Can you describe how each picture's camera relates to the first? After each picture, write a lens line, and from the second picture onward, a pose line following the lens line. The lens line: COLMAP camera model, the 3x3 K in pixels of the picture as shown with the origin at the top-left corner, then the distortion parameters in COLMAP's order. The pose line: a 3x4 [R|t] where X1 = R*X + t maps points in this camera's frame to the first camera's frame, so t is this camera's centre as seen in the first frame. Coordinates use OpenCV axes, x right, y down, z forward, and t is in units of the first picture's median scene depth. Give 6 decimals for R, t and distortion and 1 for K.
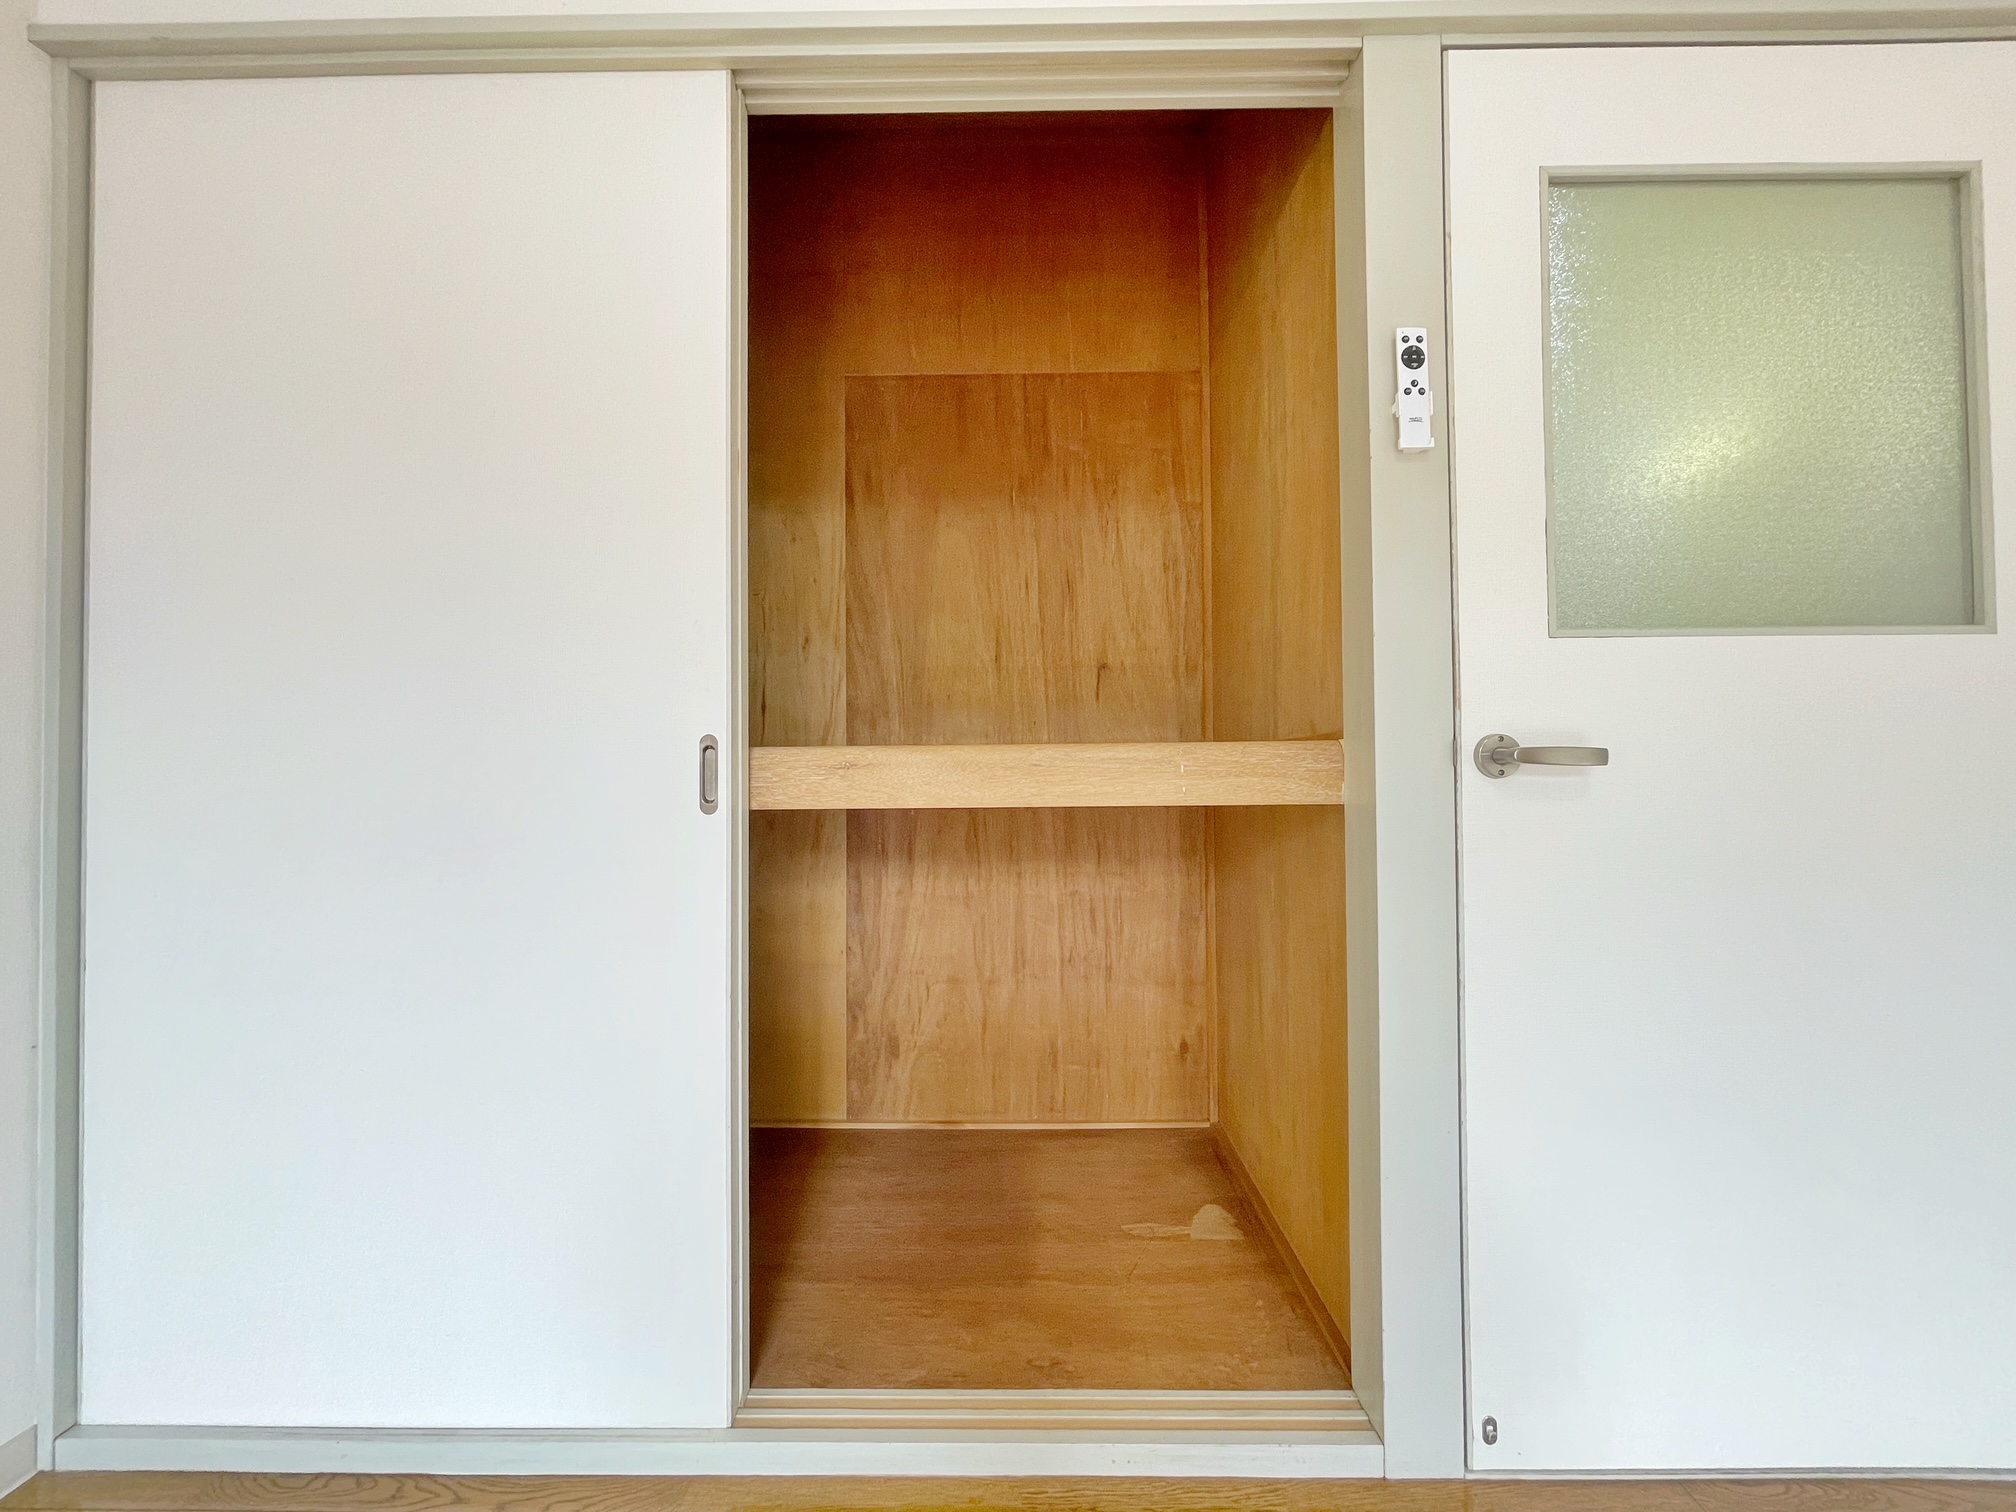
lens RADIAL K [[811.8, 0, 1008.0], [0, 811.8, 756.0], [0, 0, 1]] dist [-0.001362, 0.000210]
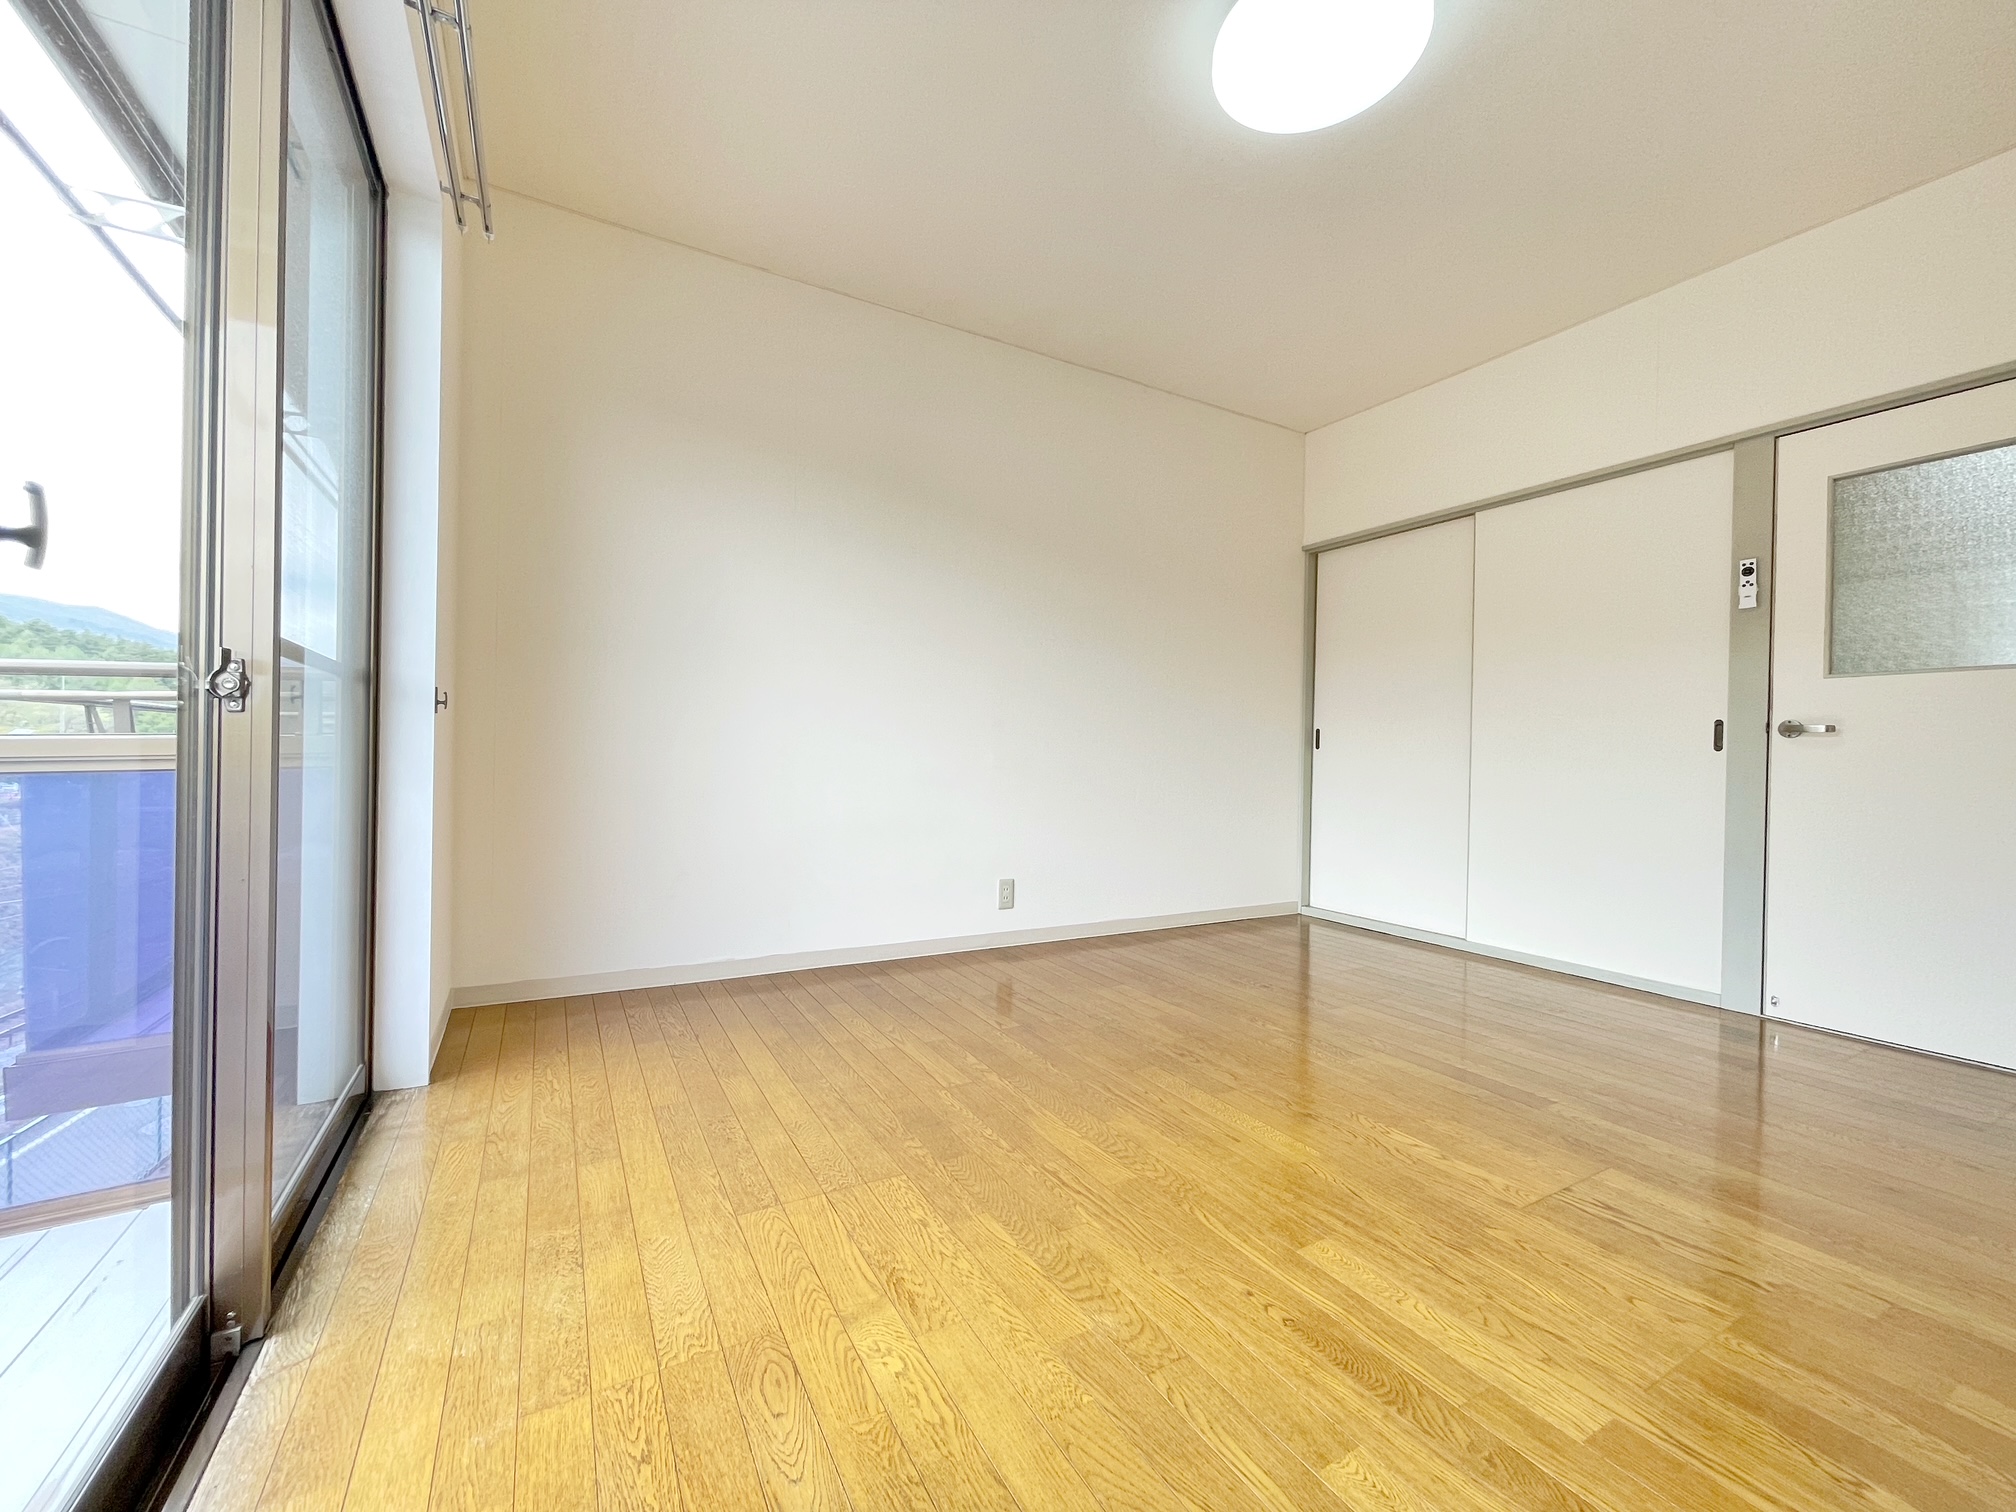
lens RADIAL K [[811.8, 0, 1008.0], [0, 811.8, 756.0], [0, 0, 1]] dist [-0.001362, 0.000210]
pose [[0.491209, 0.020126, -0.870809, 1.577259], [-0.008587, 0.999796, 0.018264, 0.056761], [0.870999, -0.001494, 0.491282, -2.246861]]
